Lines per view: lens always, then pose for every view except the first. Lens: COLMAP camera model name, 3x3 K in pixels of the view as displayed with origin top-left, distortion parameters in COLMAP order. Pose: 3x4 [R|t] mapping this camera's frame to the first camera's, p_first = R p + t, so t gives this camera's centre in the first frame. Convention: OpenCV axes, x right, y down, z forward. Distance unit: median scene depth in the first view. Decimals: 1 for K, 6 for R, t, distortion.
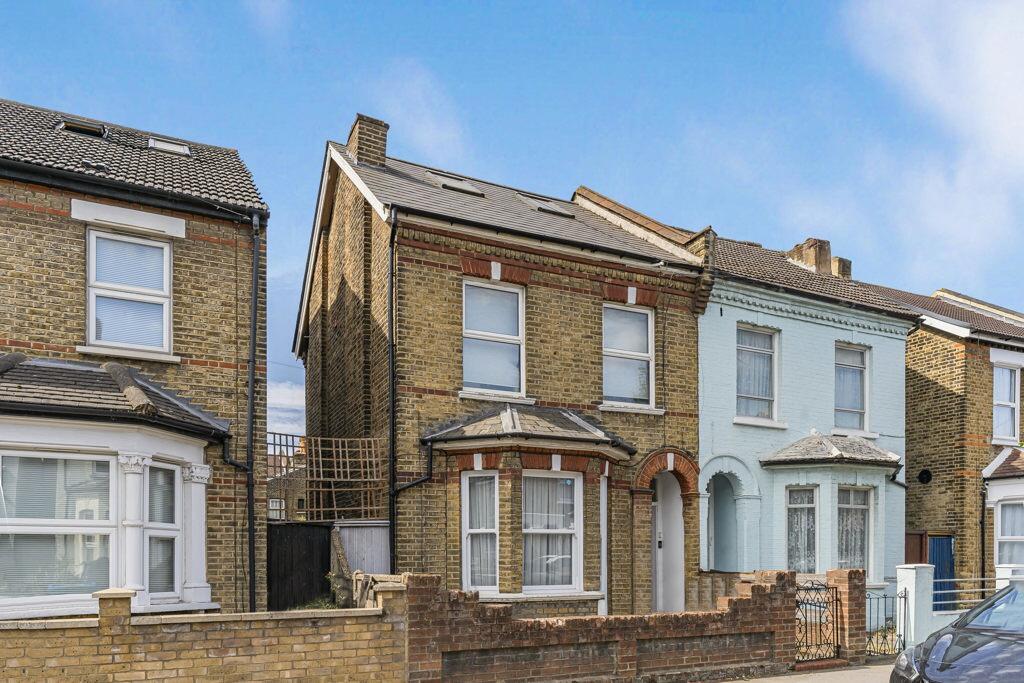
lens RADIAL K [[752.1, 0, 512.0], [0, 752.1, 341.5], [0, 0, 1]] dist [-0.001249, 0.001446]
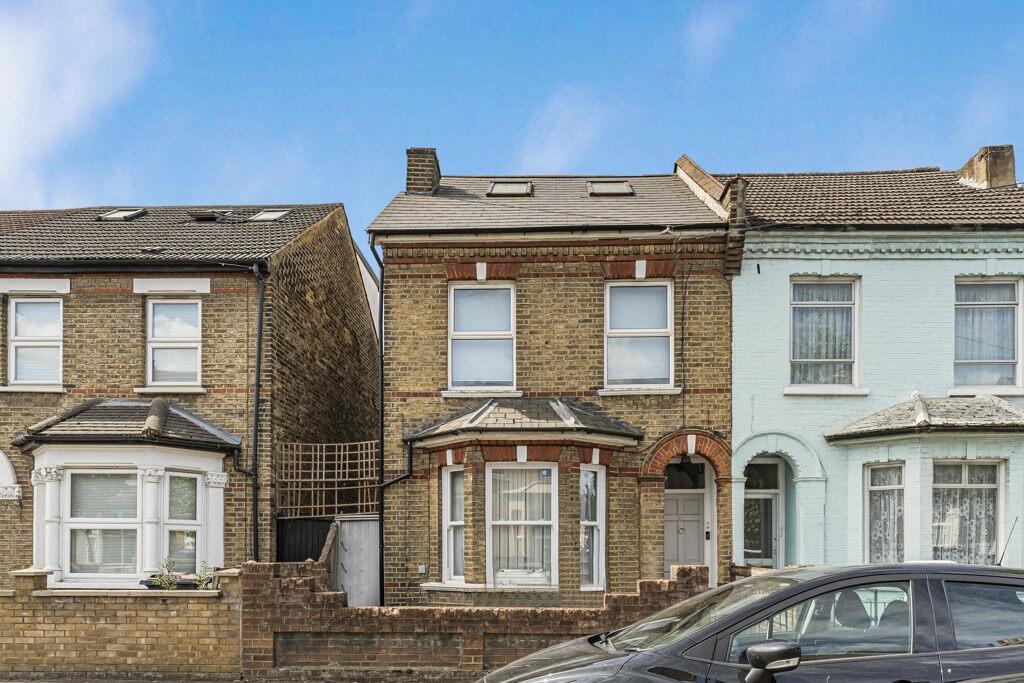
lens RADIAL K [[730.4, 0, 512.0], [0, 730.4, 341.5], [0, 0, 1]] dist [-0.001619, -0.000397]
pose [[0.872523, -0.127579, -0.471622, 0.491542], [0.129432, 0.991174, -0.028670, 0.037176], [0.471117, -0.036028, 0.881335, 0.137478]]
